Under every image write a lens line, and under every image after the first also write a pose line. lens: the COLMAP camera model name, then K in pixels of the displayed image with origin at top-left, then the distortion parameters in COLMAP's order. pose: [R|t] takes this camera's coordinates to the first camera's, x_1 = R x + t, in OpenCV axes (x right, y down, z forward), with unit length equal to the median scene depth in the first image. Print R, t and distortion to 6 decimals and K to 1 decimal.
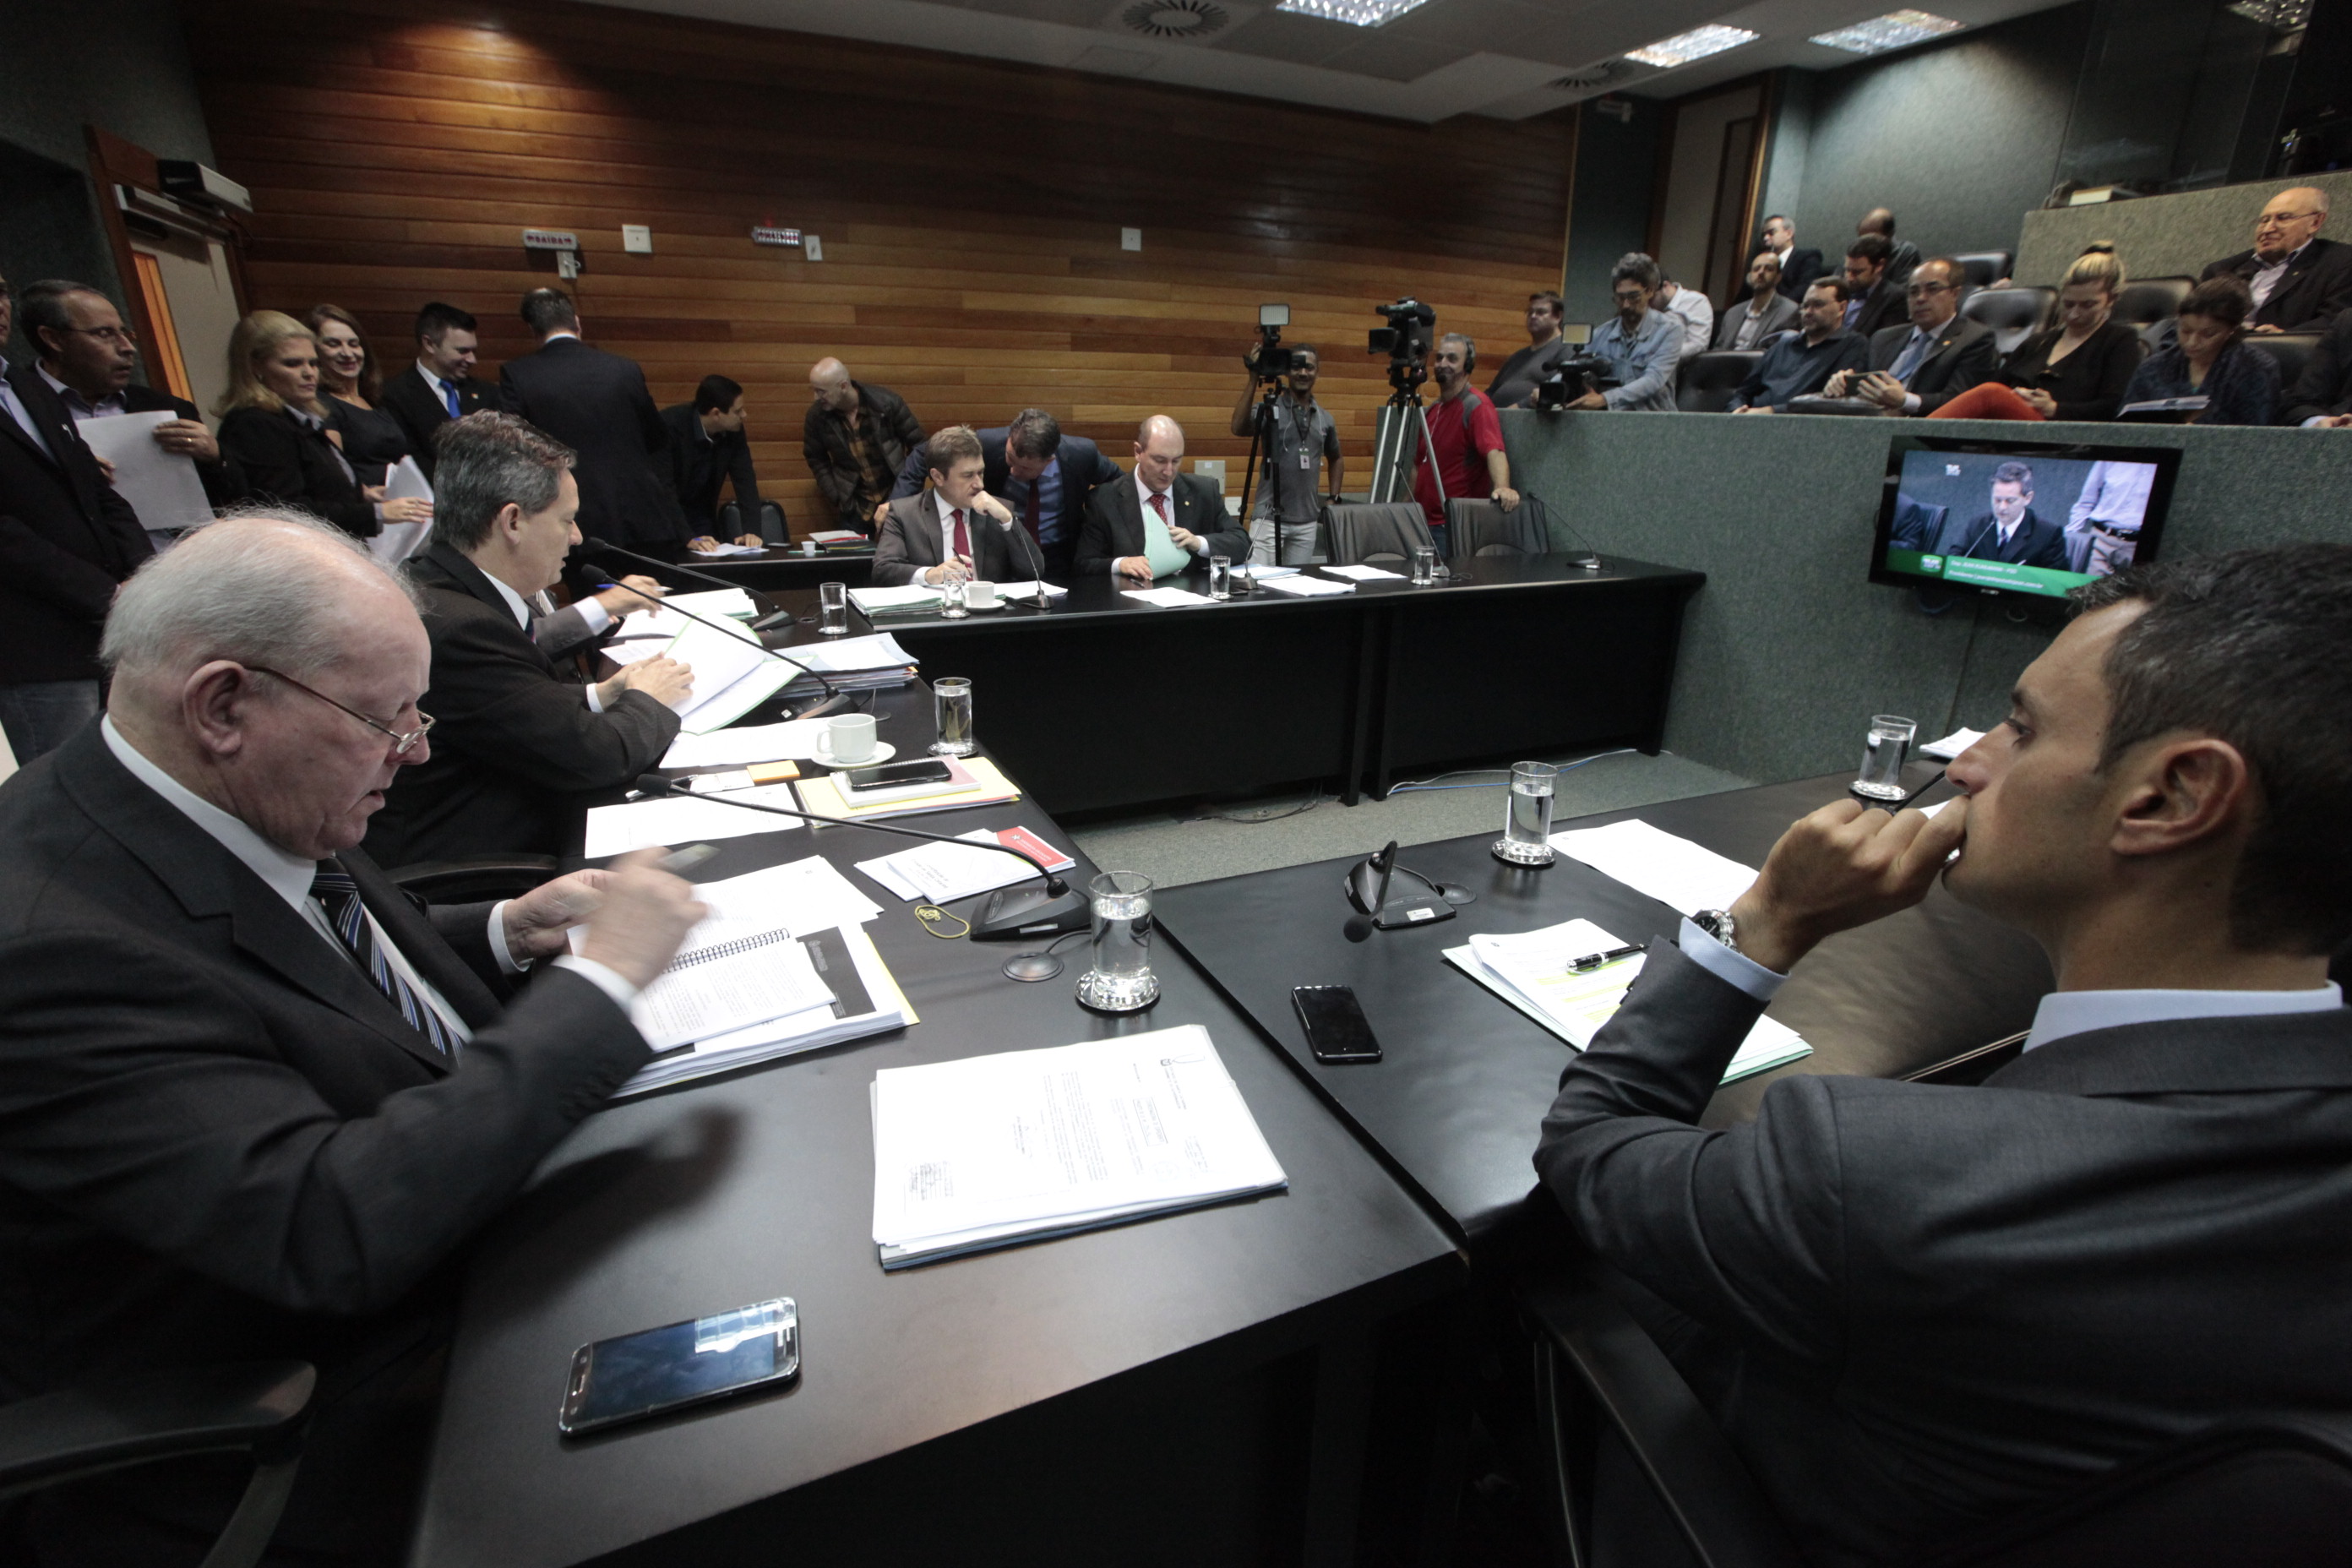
lens RADIAL K [[1074.3, 0, 1174.8], [0, 1074.3, 790.6], [0, 0, 1]] dist [-0.037665, 0.010330]
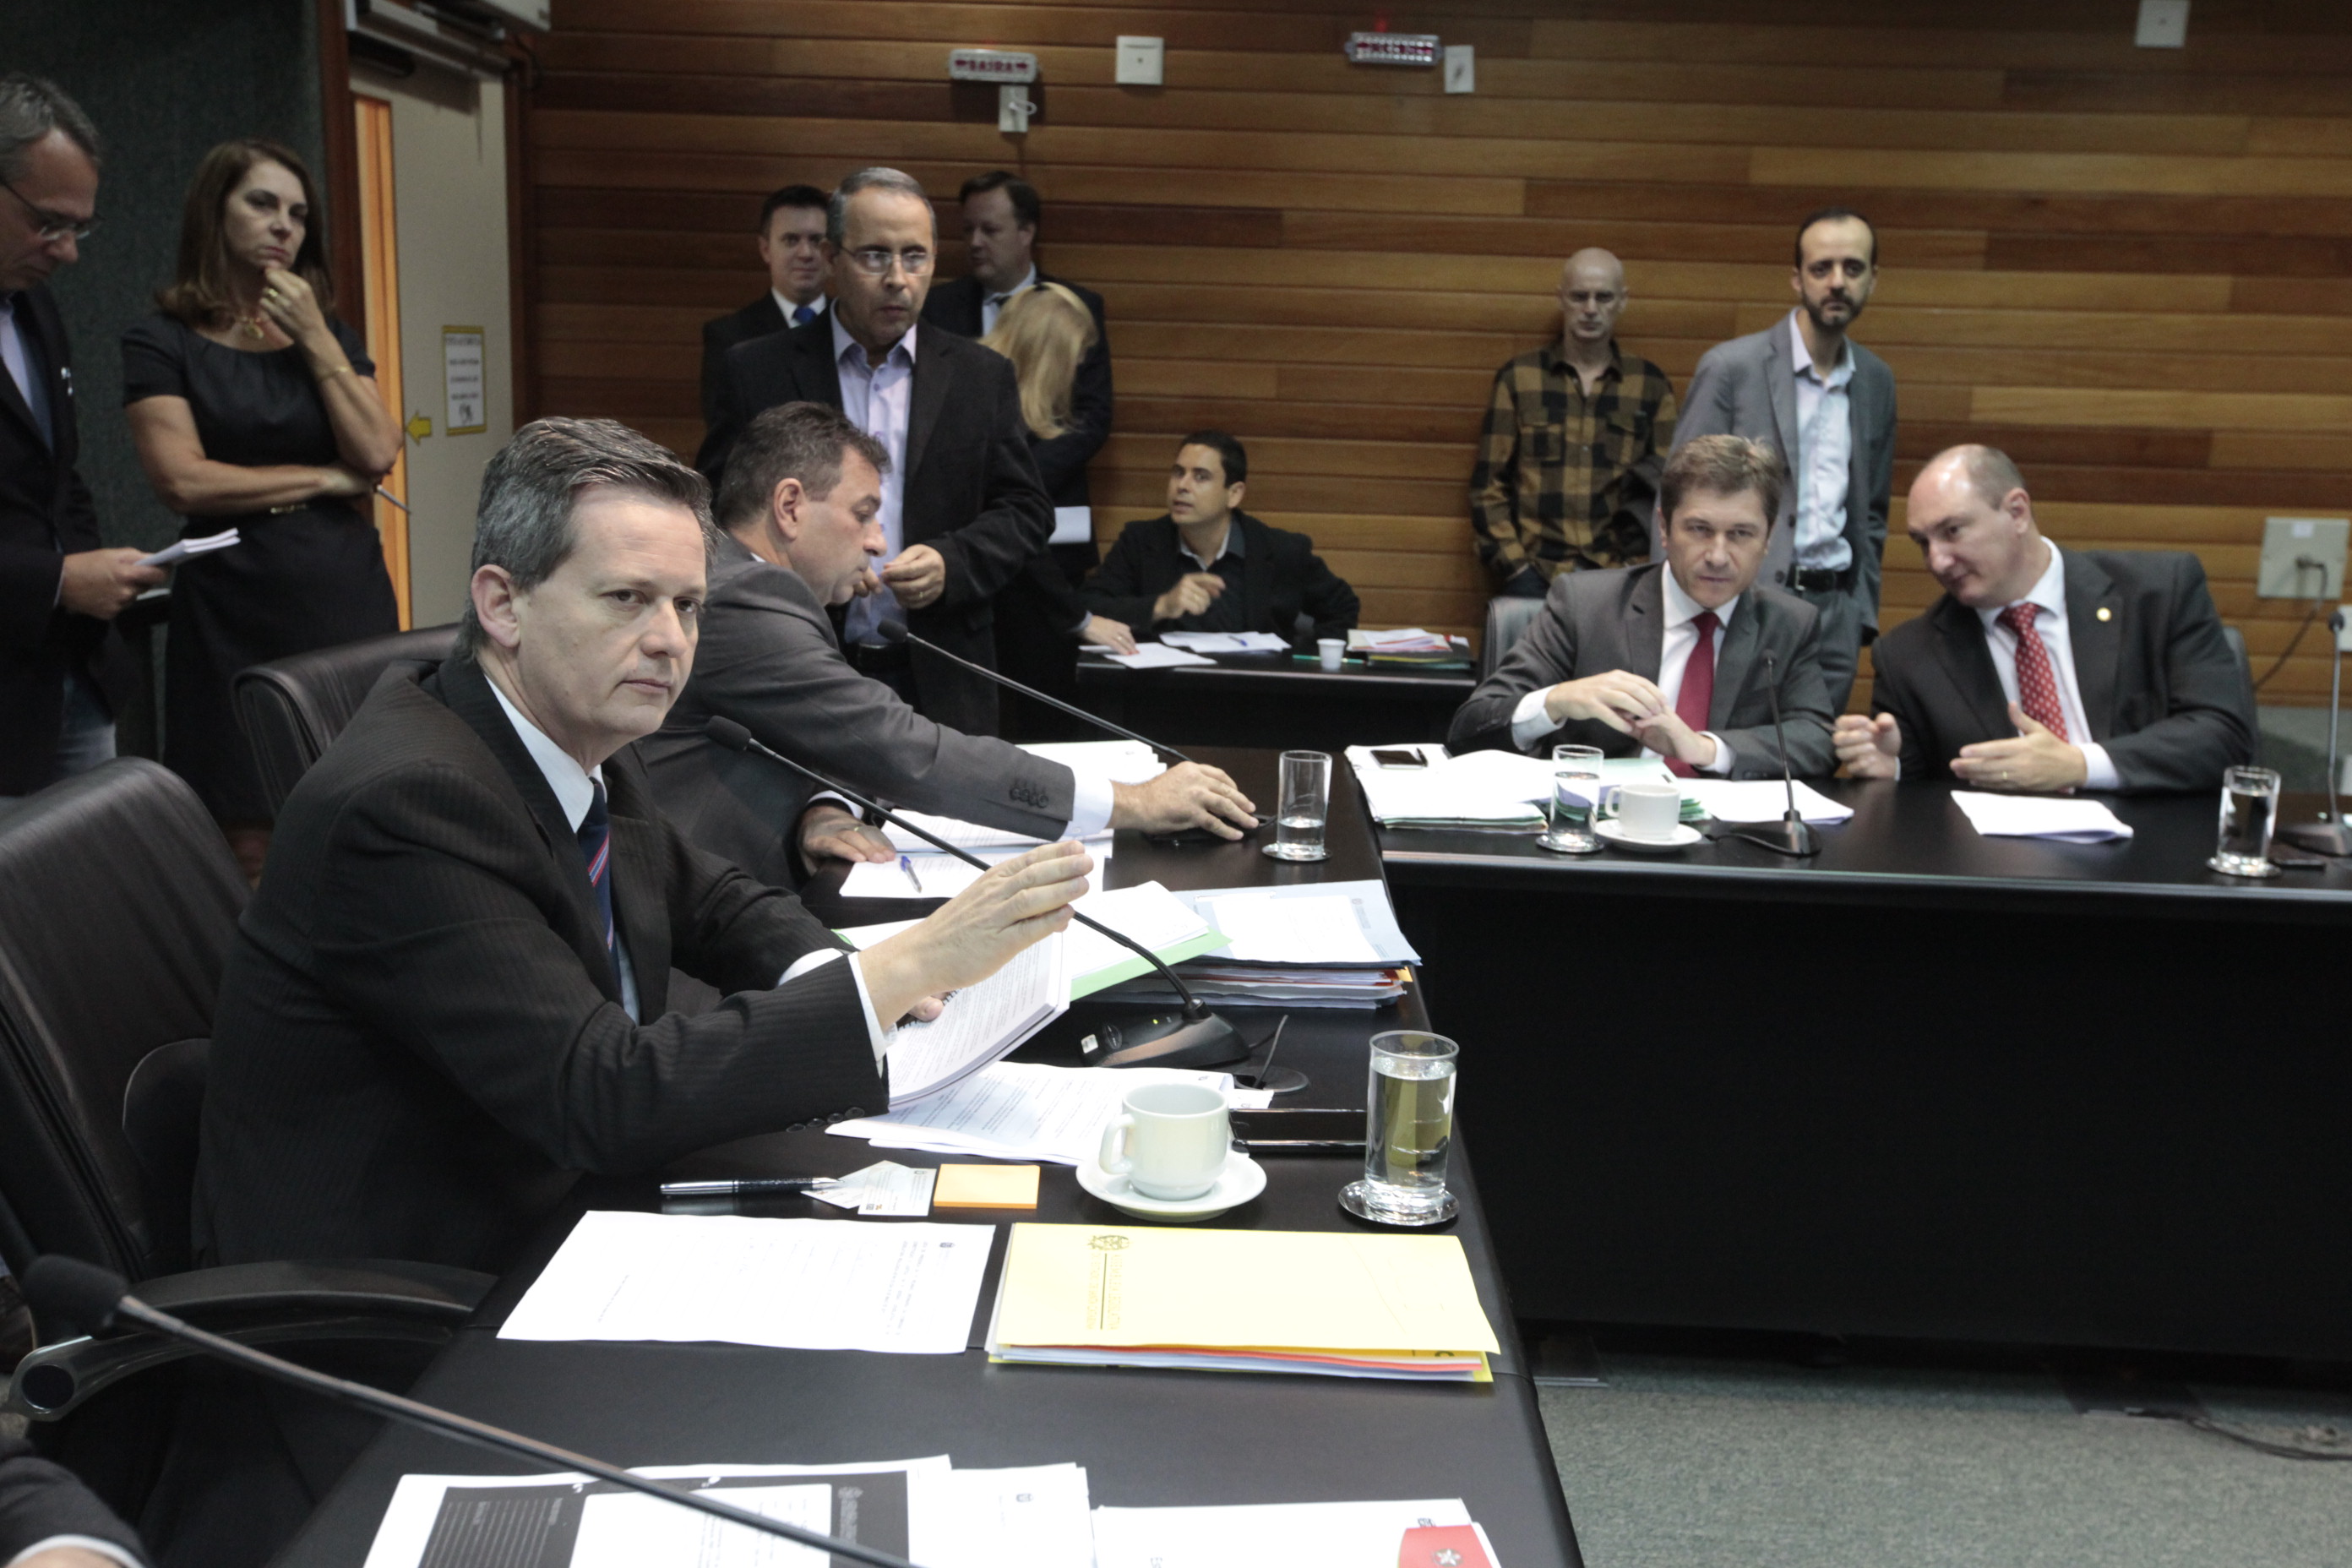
lens RADIAL K [[2236.4, 0, 1176.0], [0, 2236.4, 785.6], [0, 0, 1]] dist [0.040058, 0.000000]
pose [[0.899854, 0.100529, -0.424449, 0.034665], [-0.167257, 0.978223, -0.122906, -0.037150], [0.402850, 0.181589, 0.897072, 0.074743]]
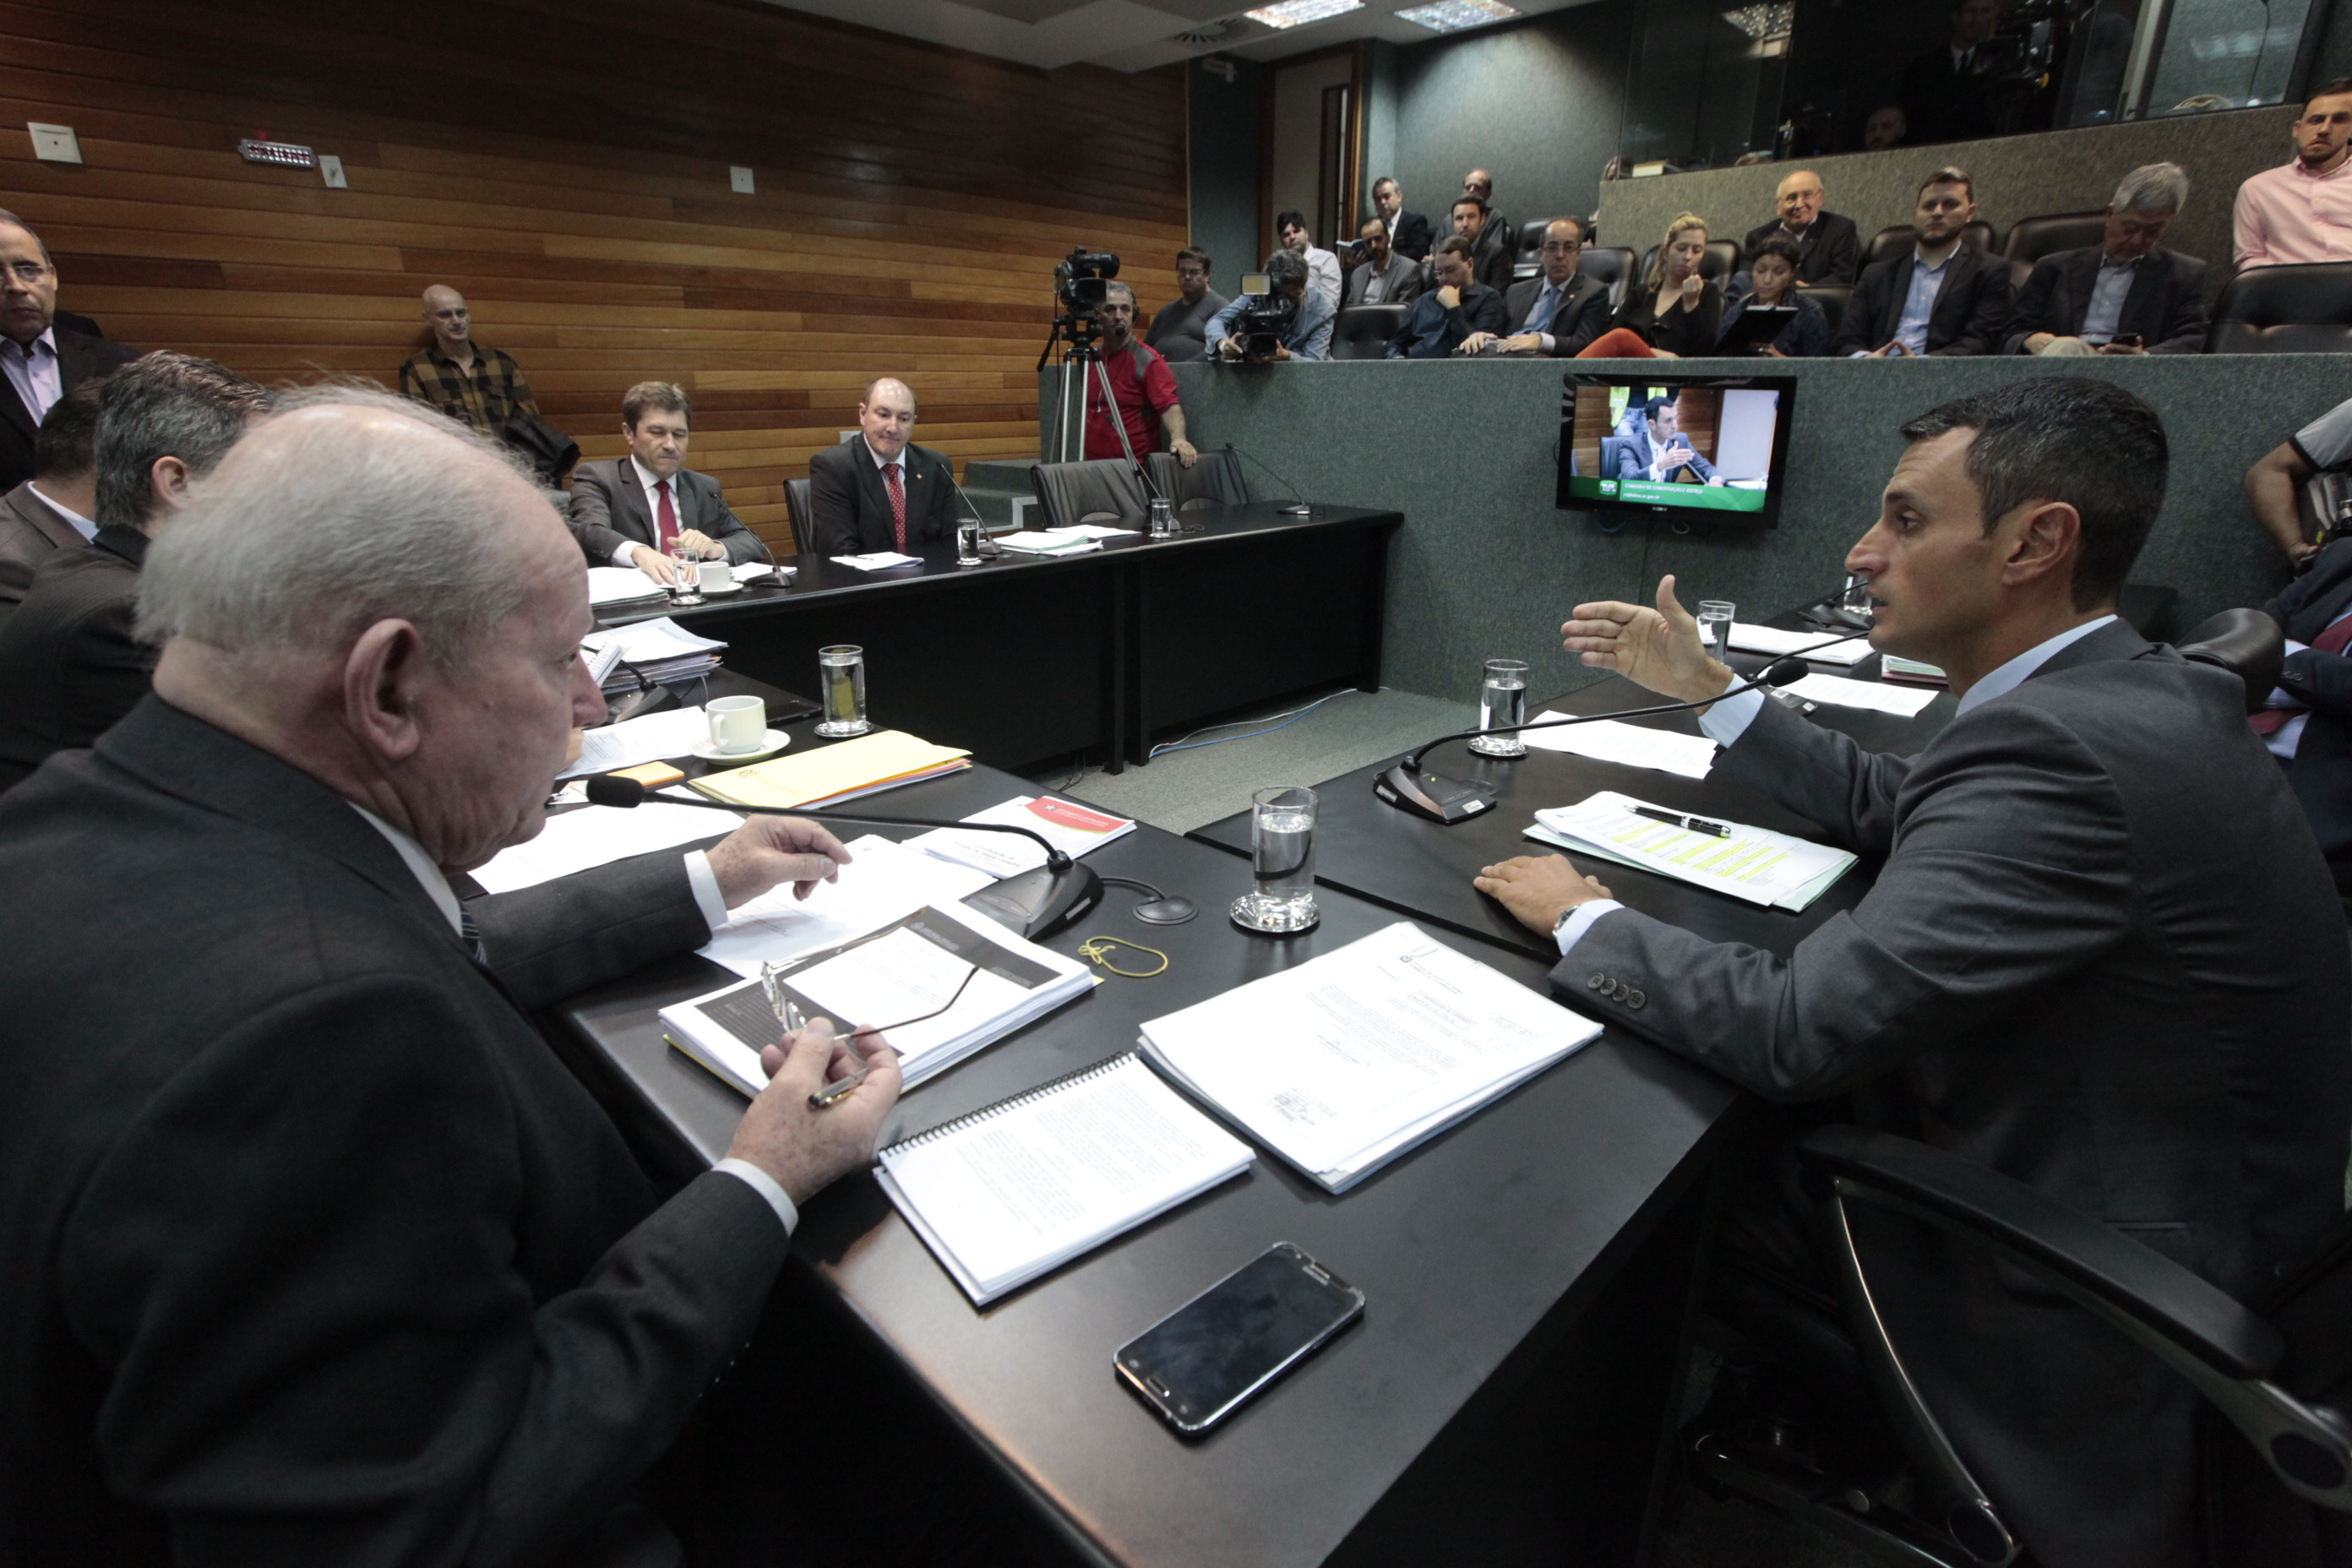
lens RADIAL K [[1151.9, 0, 1162.8], [0, 1151.9, 778.8], [0, 0, 1]] dist [-0.027576, 0.012615]
pose [[0.934241, -0.128097, 0.332845, -0.145368], [0.131680, 0.991221, 0.011871, 0.012357], [-0.331444, 0.032739, 0.942907, 0.016101]]
